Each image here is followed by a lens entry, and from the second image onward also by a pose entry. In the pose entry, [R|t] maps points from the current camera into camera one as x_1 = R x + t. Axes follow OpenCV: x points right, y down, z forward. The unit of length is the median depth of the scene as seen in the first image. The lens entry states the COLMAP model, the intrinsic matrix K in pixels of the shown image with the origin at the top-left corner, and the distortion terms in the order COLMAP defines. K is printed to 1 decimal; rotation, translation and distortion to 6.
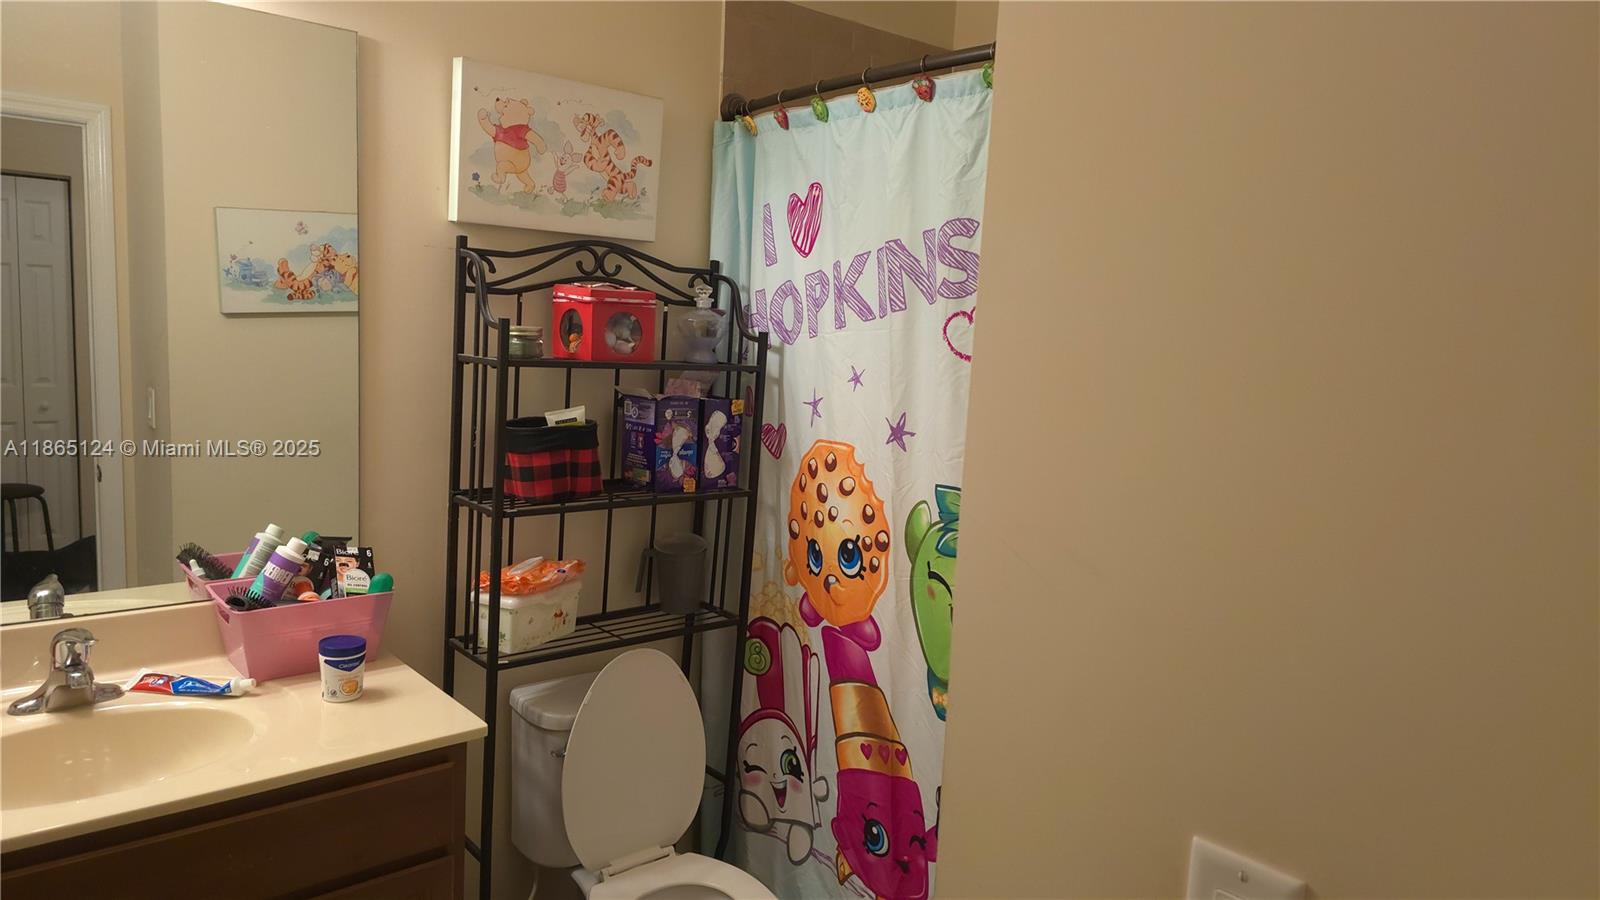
lens RADIAL K [[1047.0, 0, 792.8], [0, 1047.0, 436.9], [0, 0, 1]] dist [0.067096, -0.082247]
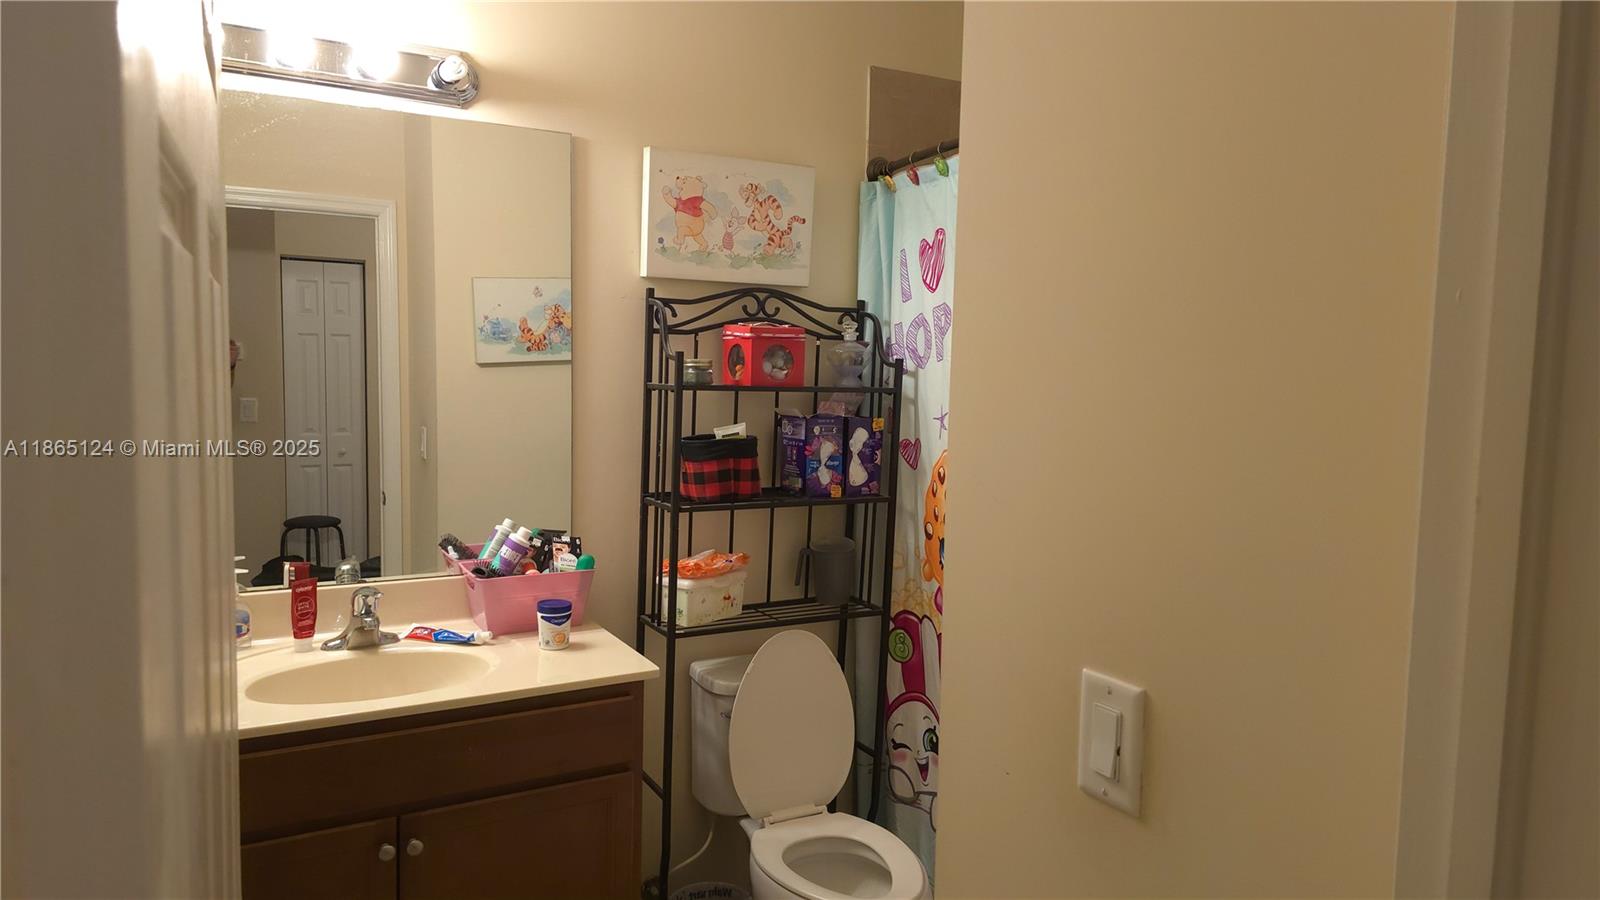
lens RADIAL K [[1047.0, 0, 792.8], [0, 1047.0, 436.9], [0, 0, 1]] dist [0.067096, -0.082247]
pose [[0.978226, -0.016346, -0.206899, 0.098596], [0.005792, 0.998655, -0.051514, 0.046508], [0.207462, 0.049194, 0.977005, -0.155918]]
